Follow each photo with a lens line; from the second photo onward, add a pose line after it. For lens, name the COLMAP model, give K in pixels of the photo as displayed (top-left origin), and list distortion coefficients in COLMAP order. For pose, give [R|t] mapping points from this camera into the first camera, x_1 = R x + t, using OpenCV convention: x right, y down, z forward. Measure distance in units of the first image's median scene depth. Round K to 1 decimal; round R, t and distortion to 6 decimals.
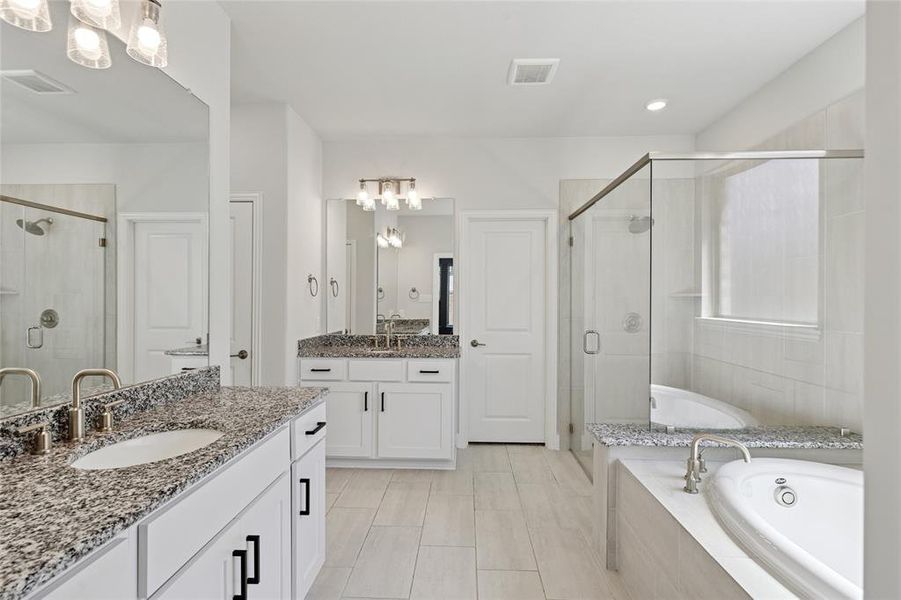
lens RADIAL K [[425.2, 0, 450.5], [0, 425.2, 300.0], [0, 0, 1]] dist [0.002079, 0.000334]
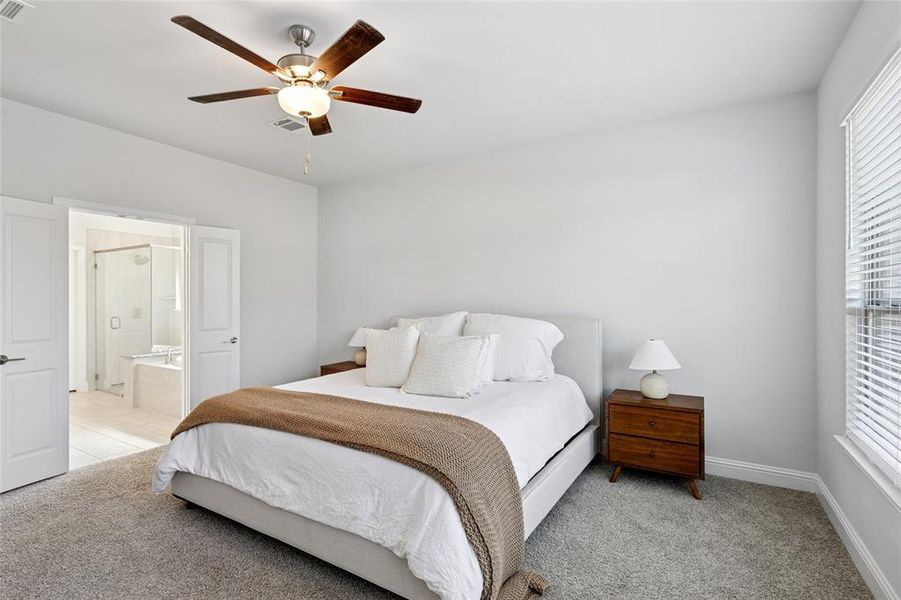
lens RADIAL K [[425.2, 0, 450.5], [0, 425.2, 300.0], [0, 0, 1]] dist [0.002079, 0.000334]
pose [[0.472963, -0.003037, 0.881077, -0.536161], [0.003577, 0.999992, 0.001527, -0.001333], [-0.881075, 0.002430, 0.472971, -1.029088]]
